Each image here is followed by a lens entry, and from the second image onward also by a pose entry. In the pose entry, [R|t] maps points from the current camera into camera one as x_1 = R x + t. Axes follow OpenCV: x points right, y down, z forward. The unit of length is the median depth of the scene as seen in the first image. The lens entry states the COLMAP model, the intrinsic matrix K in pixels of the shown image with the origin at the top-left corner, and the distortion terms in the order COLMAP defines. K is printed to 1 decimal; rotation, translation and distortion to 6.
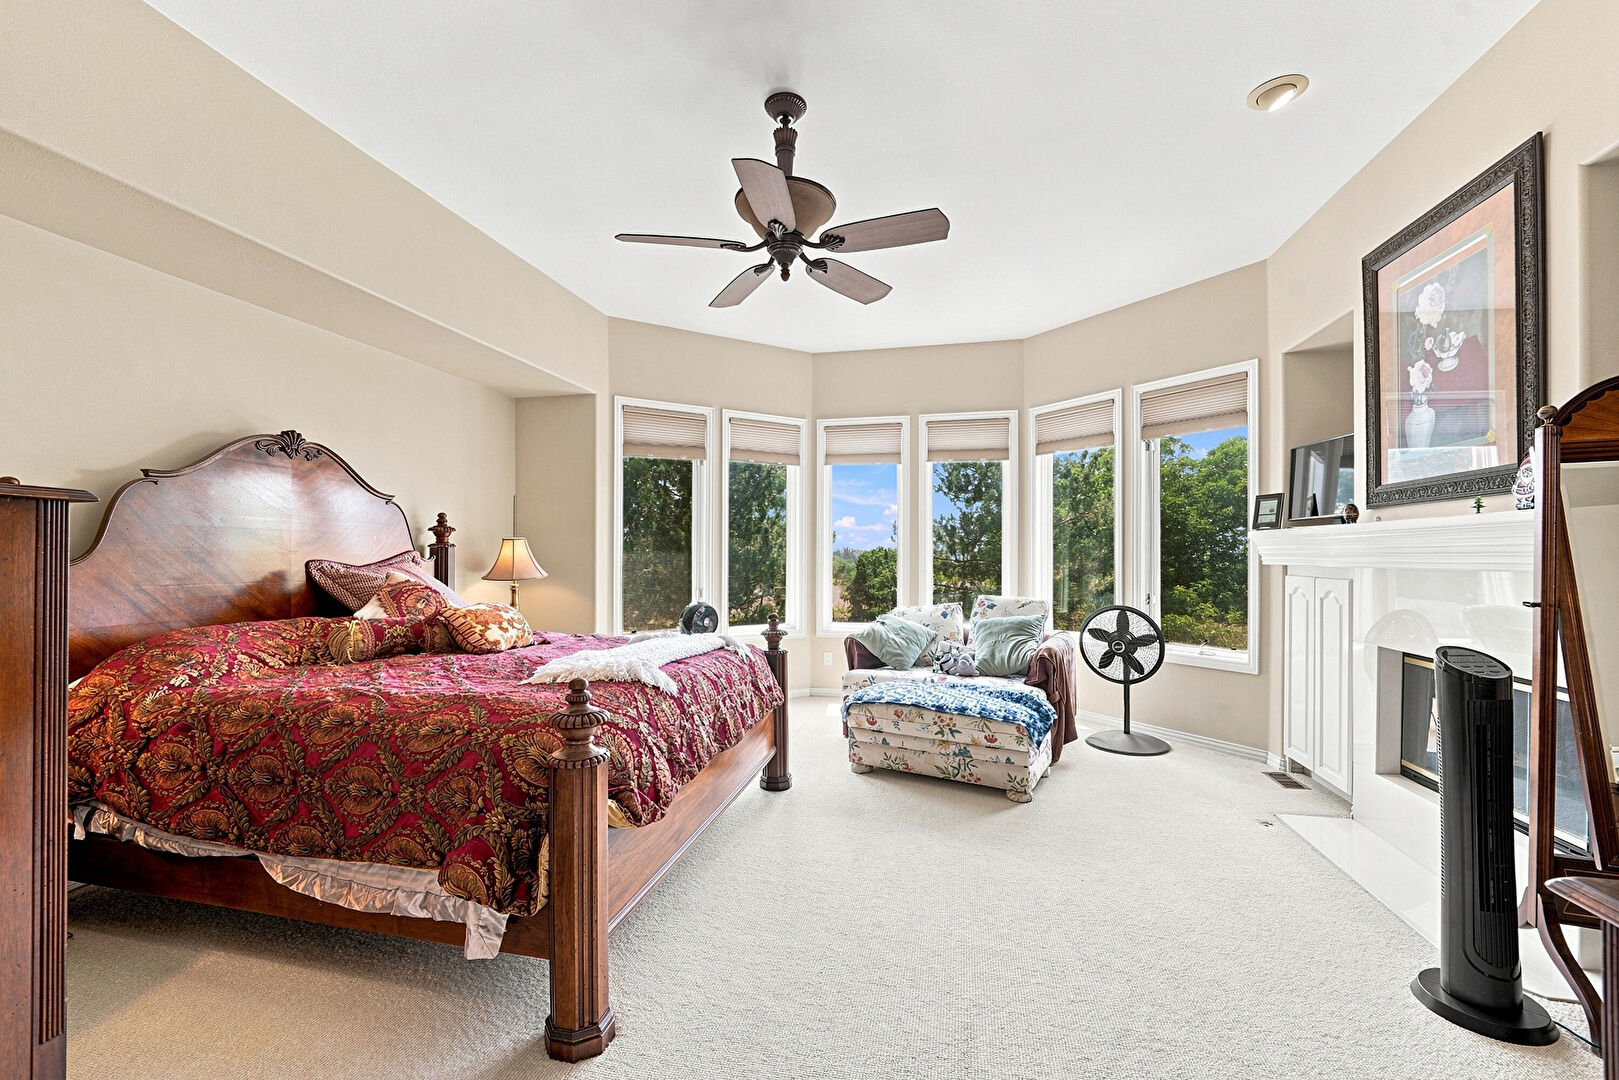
lens RADIAL K [[665.0, 0, 806.9], [0, 665.0, 552.5], [0, 0, 1]] dist [0.000271, -0.000085]
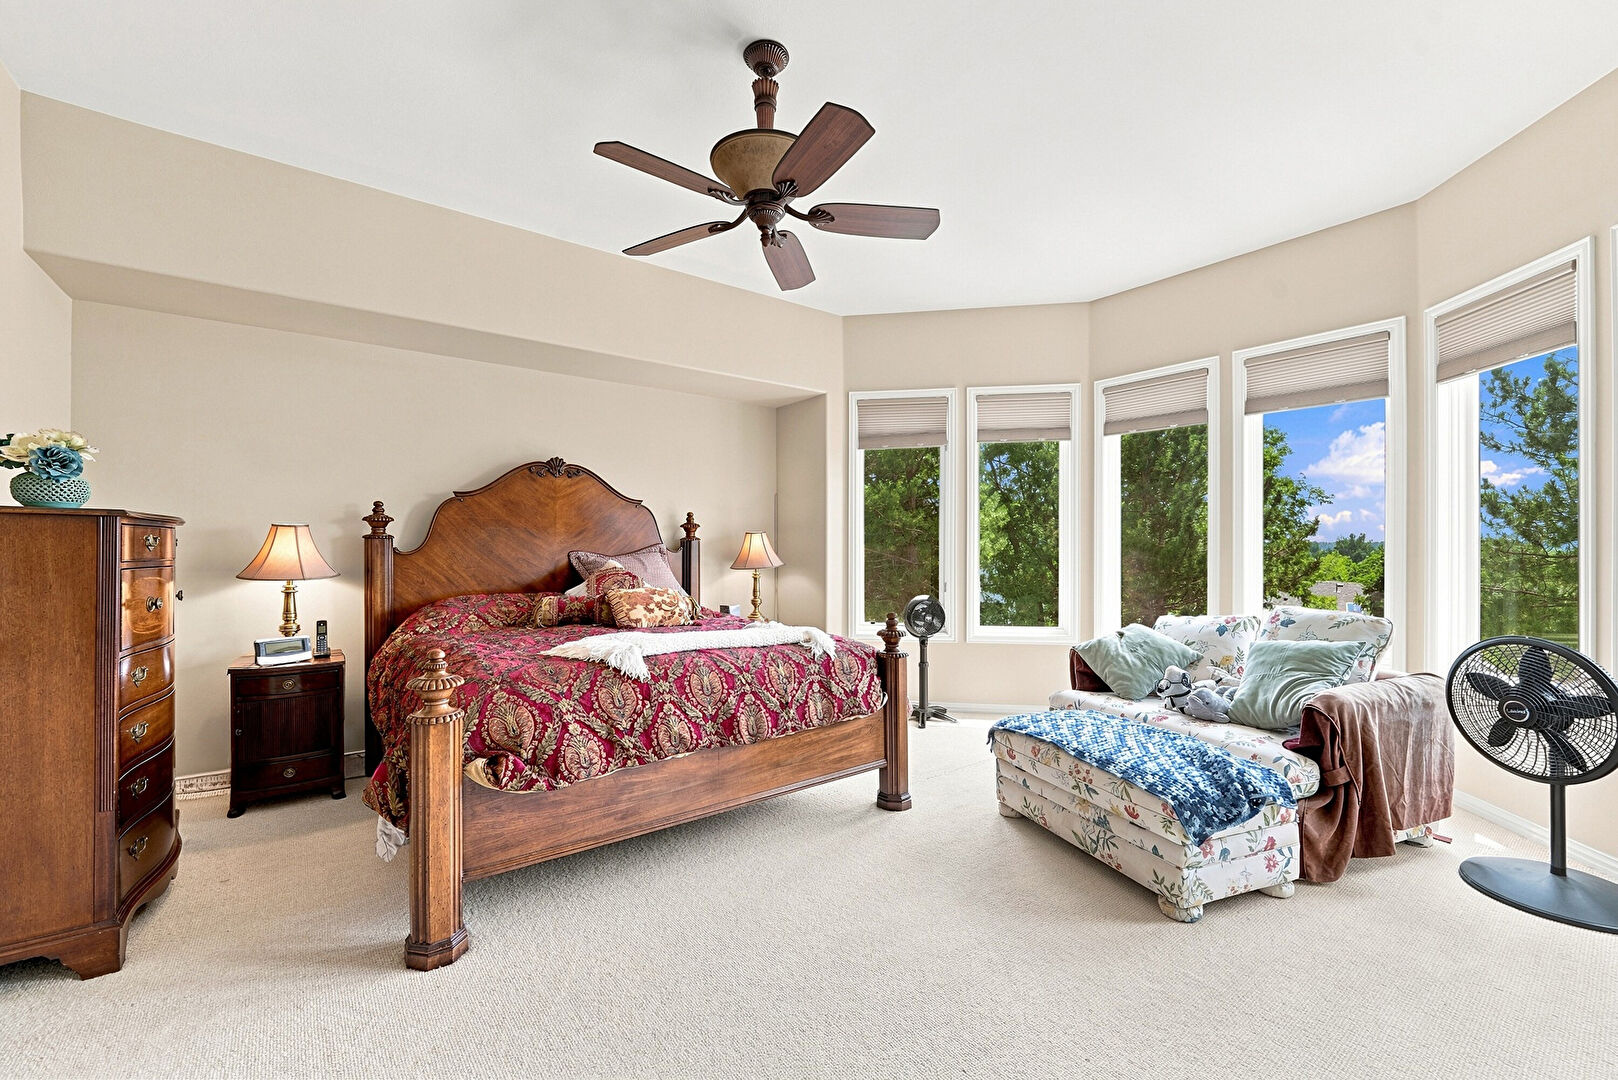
lens RADIAL K [[655.6, 0, 800.7], [0, 655.6, 543.7], [0, 0, 1]] dist [-0.001037, -0.000216]
pose [[0.766344, -0.005385, -0.642408, 0.439406], [0.003828, 0.999985, -0.003816, 0.003434], [0.642419, 0.000466, 0.766353, 0.252447]]
